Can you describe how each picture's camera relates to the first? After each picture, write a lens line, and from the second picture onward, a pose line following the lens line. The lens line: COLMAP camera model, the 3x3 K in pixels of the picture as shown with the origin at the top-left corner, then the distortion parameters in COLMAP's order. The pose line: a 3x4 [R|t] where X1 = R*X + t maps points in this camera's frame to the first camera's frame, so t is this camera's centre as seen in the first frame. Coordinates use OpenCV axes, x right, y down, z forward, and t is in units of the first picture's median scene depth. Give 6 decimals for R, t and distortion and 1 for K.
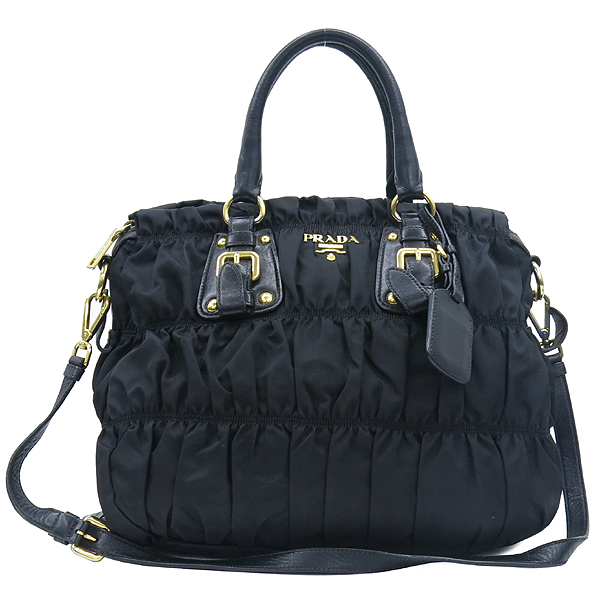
lens RADIAL K [[1023.2, 0, 299.3], [0, 1023.2, 299.6], [0, 0, 1]] dist [0.001790, 0.000000]
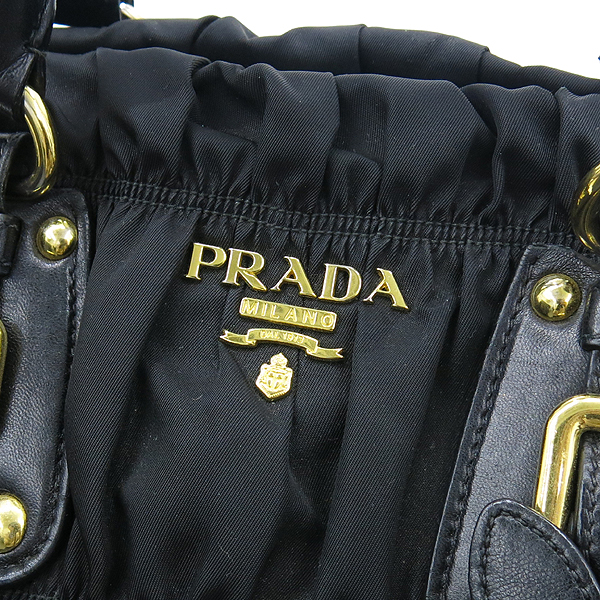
lens RADIAL K [[1023.2, 0, 301.7], [0, 1023.2, 300.9], [0, 0, 1]] dist [0.001790, 0.000000]
pose [[0.970866, 0.140992, -0.193751, 0.080641], [-0.038265, 0.889420, 0.455486, -0.166096], [0.236546, -0.434802, 0.868904, 0.783195]]
